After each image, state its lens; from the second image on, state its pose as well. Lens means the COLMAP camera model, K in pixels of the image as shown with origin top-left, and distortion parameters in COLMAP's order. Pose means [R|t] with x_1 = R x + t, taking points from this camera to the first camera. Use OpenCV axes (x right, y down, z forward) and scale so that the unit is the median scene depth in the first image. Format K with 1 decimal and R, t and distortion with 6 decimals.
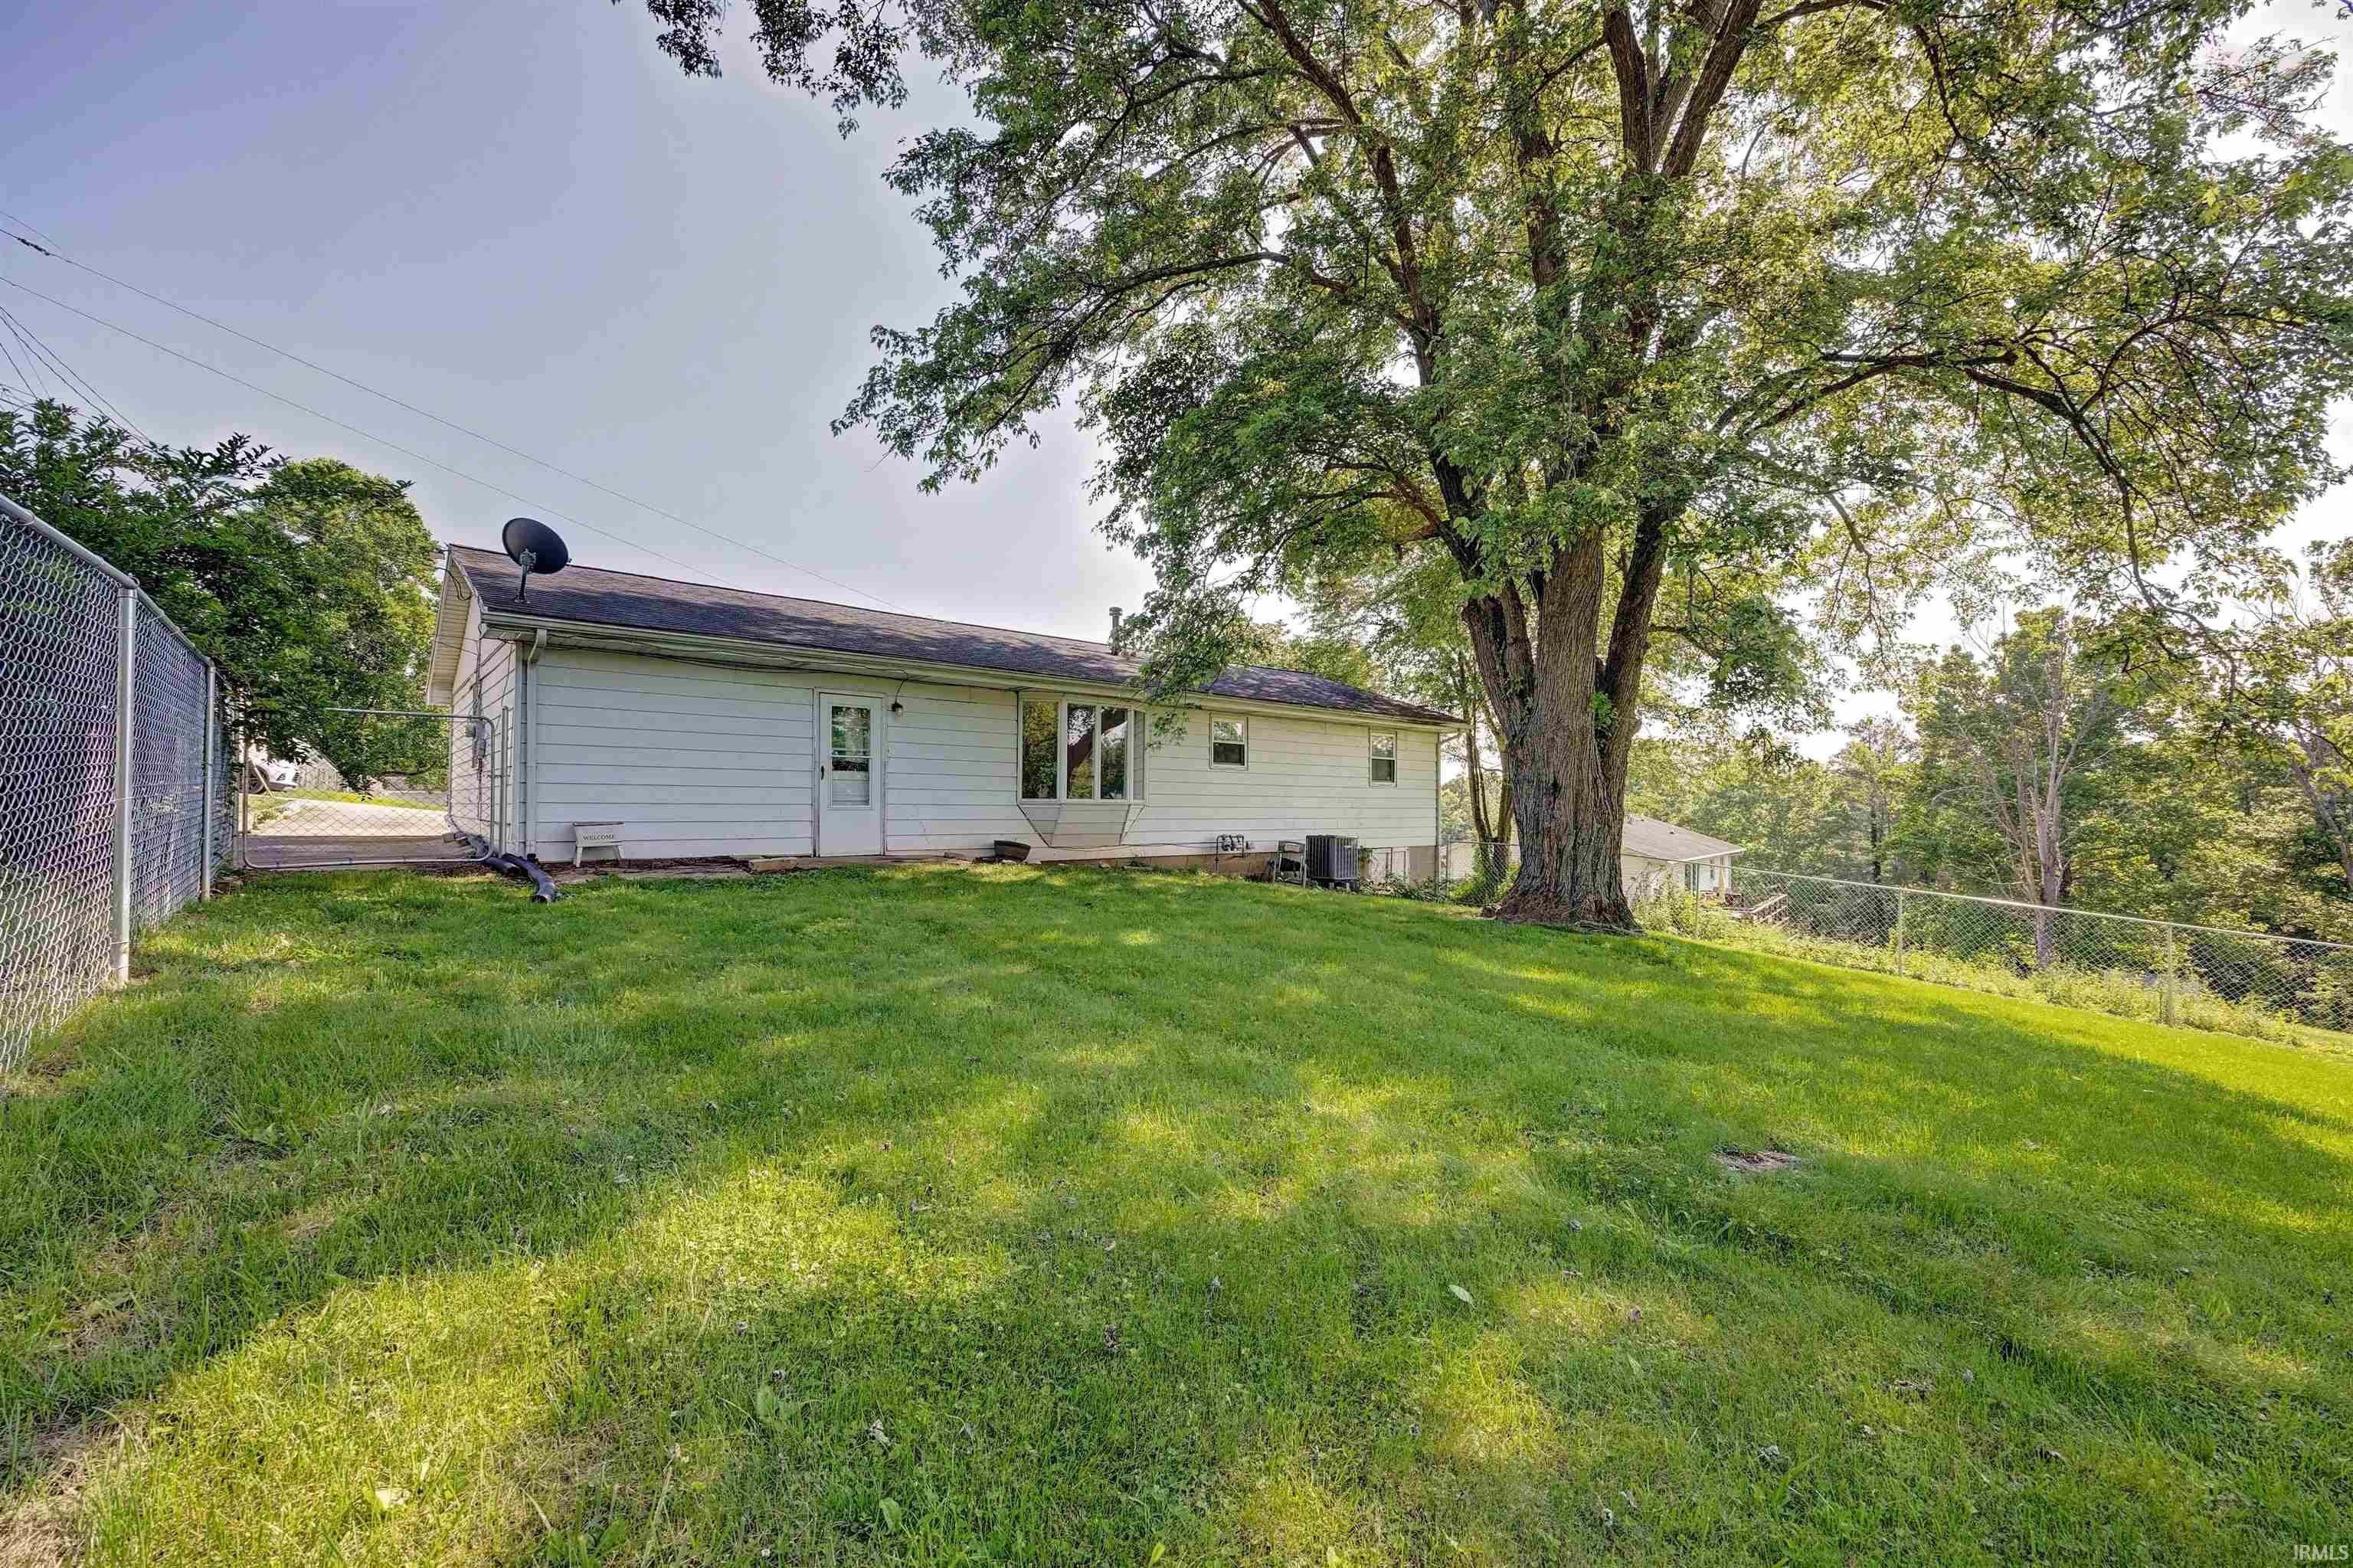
lens RADIAL K [[989.2, 0, 1176.5], [0, 989.2, 784.0], [0, 0, 1]] dist [-0.000106, -0.000018]
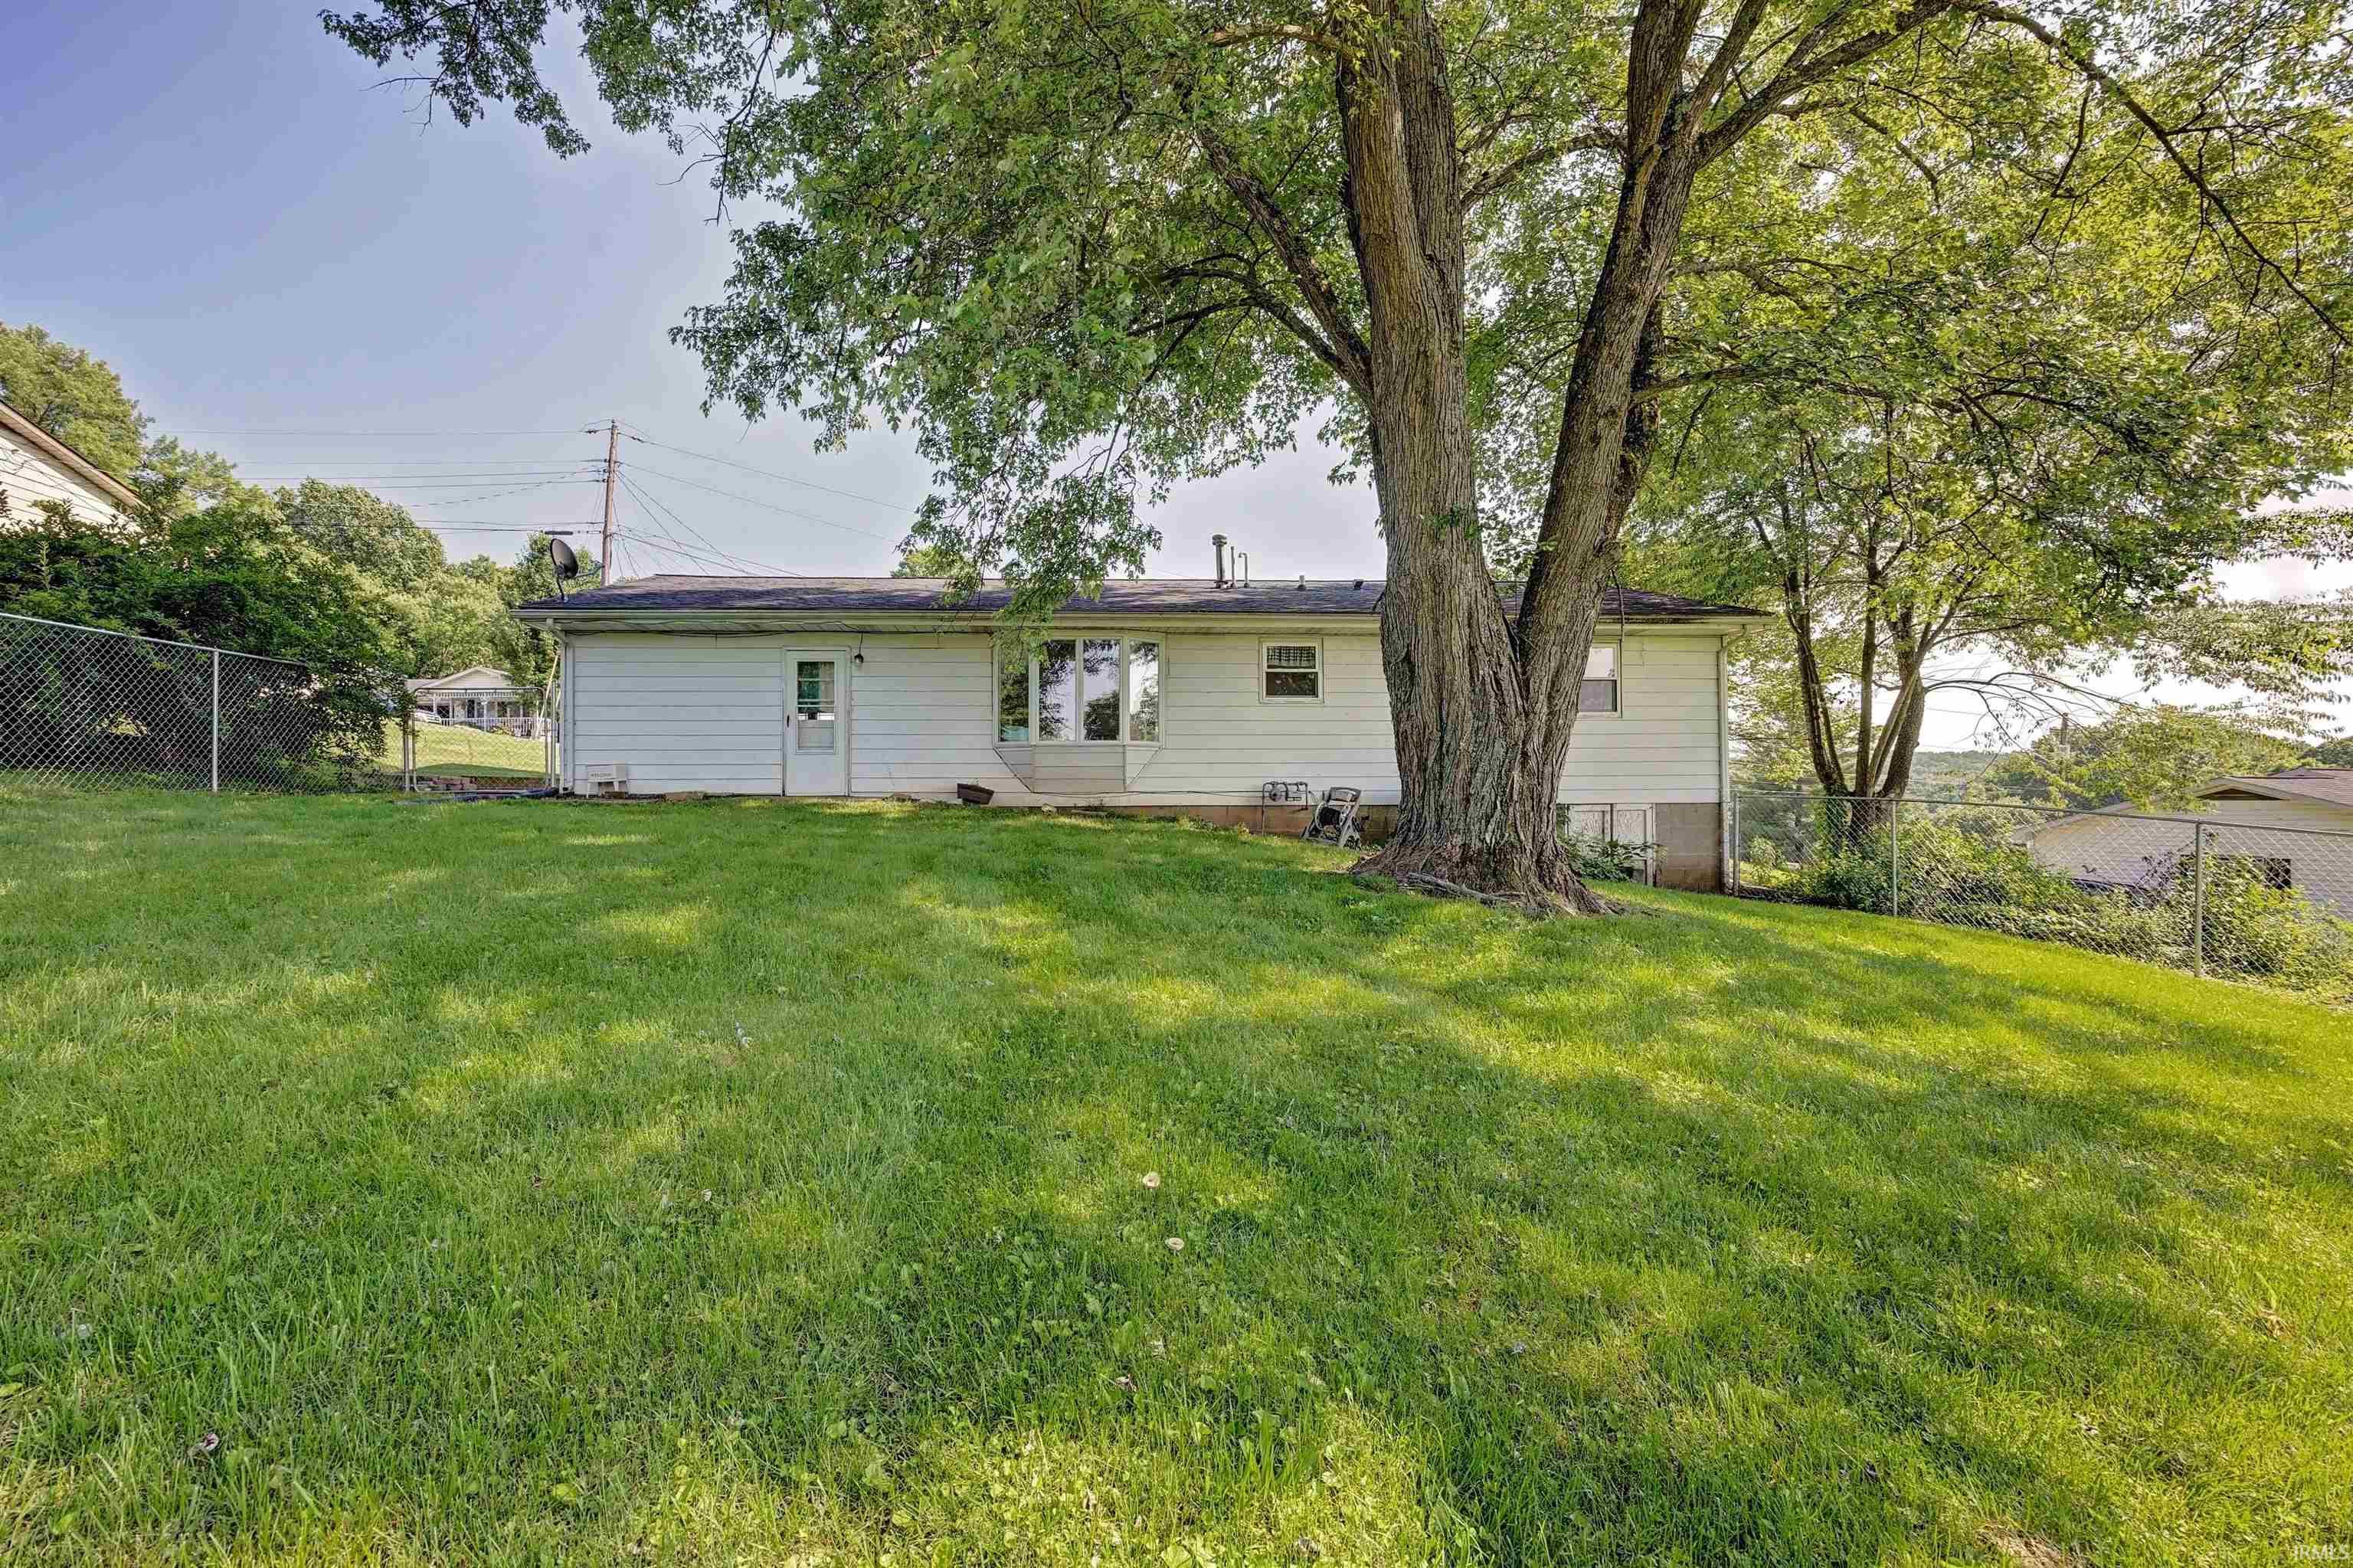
lens RADIAL K [[989.2, 0, 1176.5], [0, 989.2, 784.0], [0, 0, 1]] dist [-0.000106, -0.000018]
pose [[0.764101, -0.020522, -0.644770, 0.660981], [0.024436, 0.999697, -0.002862, 0.068724], [0.644633, -0.013569, 0.764371, 0.403358]]
